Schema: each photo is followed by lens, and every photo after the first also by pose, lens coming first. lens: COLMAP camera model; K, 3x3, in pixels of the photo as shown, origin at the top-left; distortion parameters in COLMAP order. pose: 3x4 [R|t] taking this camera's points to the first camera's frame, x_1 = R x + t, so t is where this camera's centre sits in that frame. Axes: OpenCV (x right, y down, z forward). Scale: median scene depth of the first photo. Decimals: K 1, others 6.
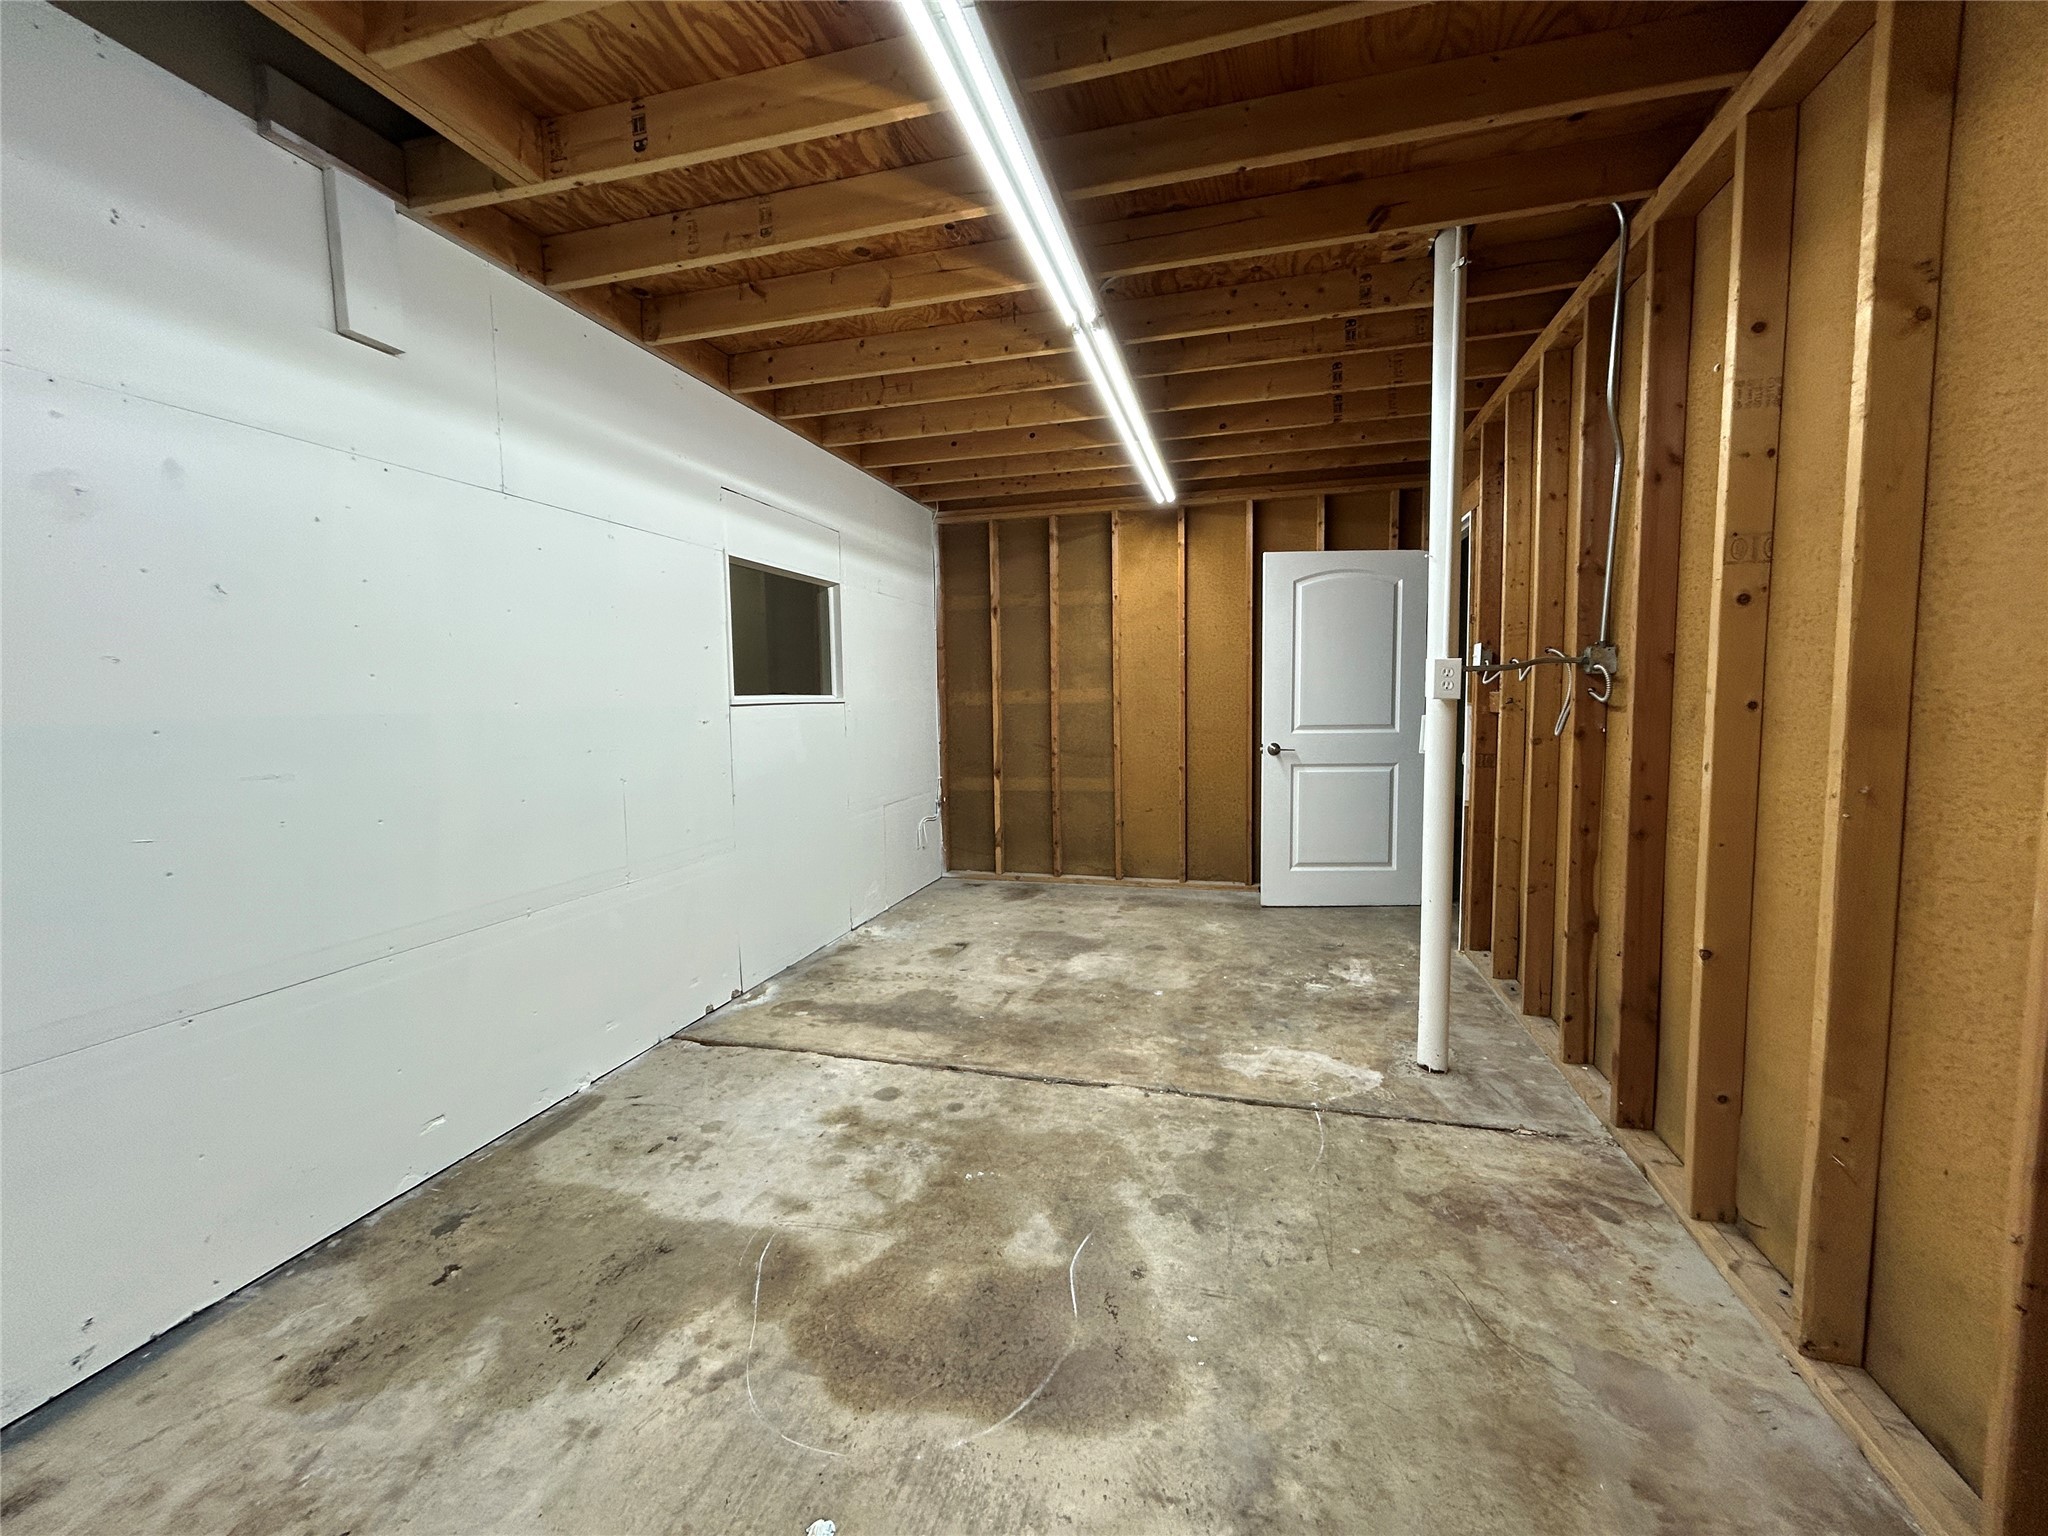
lens RADIAL K [[831.7, 0, 1026.4], [0, 831.7, 771.5], [0, 0, 1]] dist [-0.006740, 0.000919]
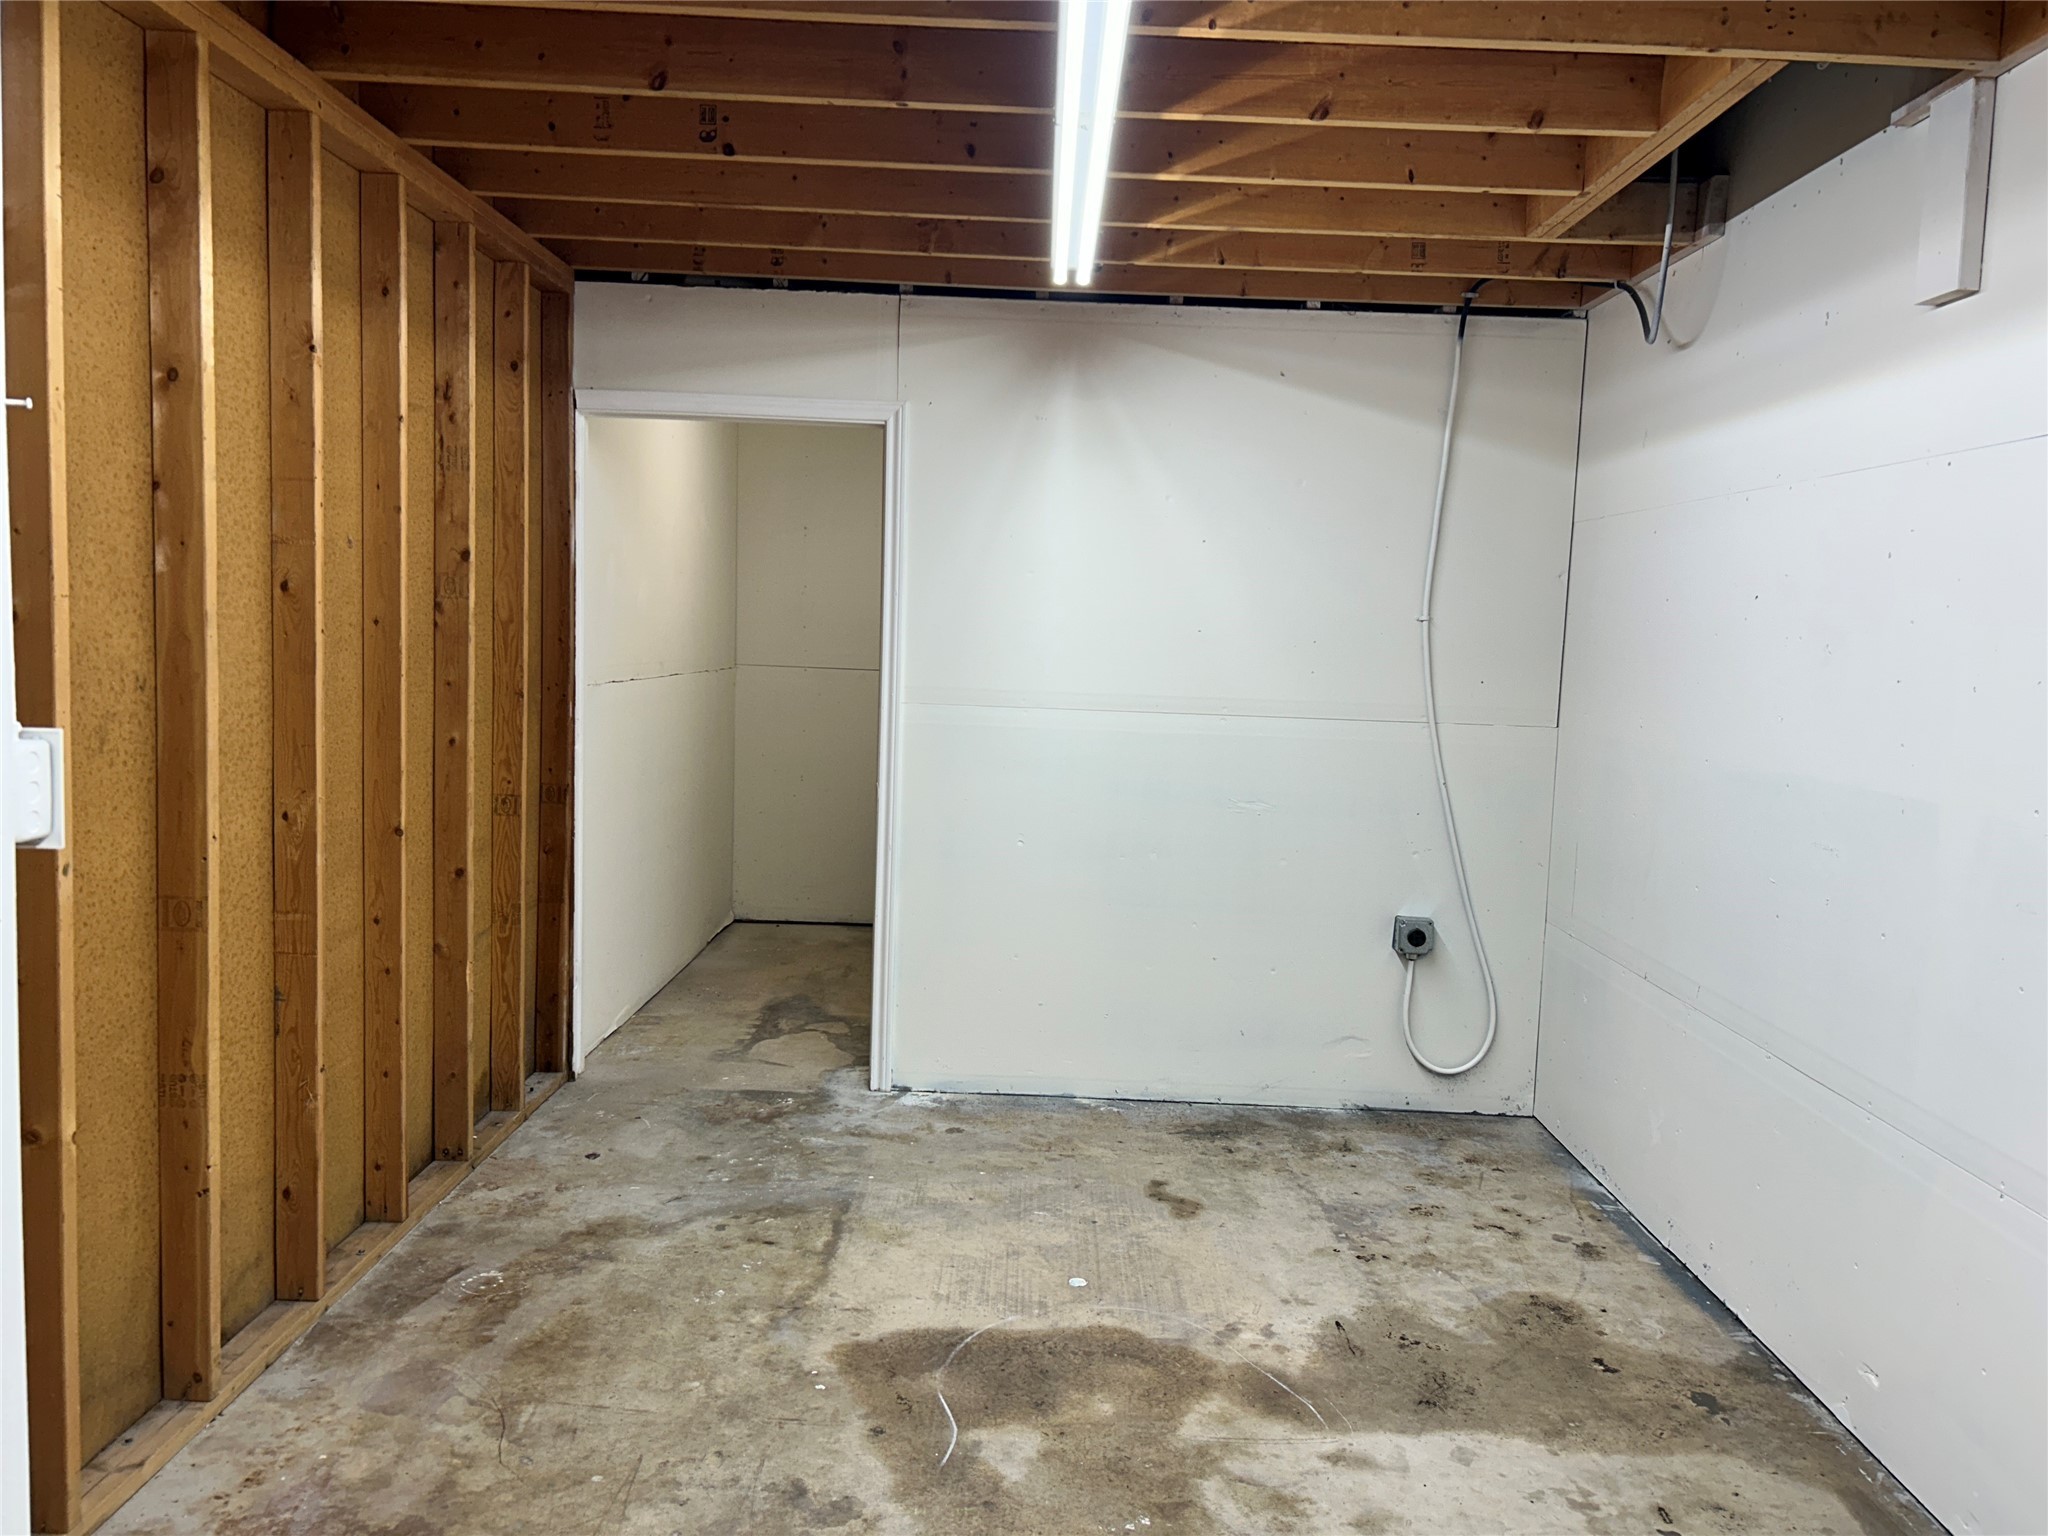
lens RADIAL K [[1548.7, 0, 1026.2], [0, 1548.7, 763.7], [0, 0, 1]] dist [0.040830, -0.044770]
pose [[-0.967011, 0.004045, -0.254704, 0.312449], [-0.043767, 0.982367, 0.181768, -0.291485], [0.250948, 0.186919, -0.949782, 1.940393]]
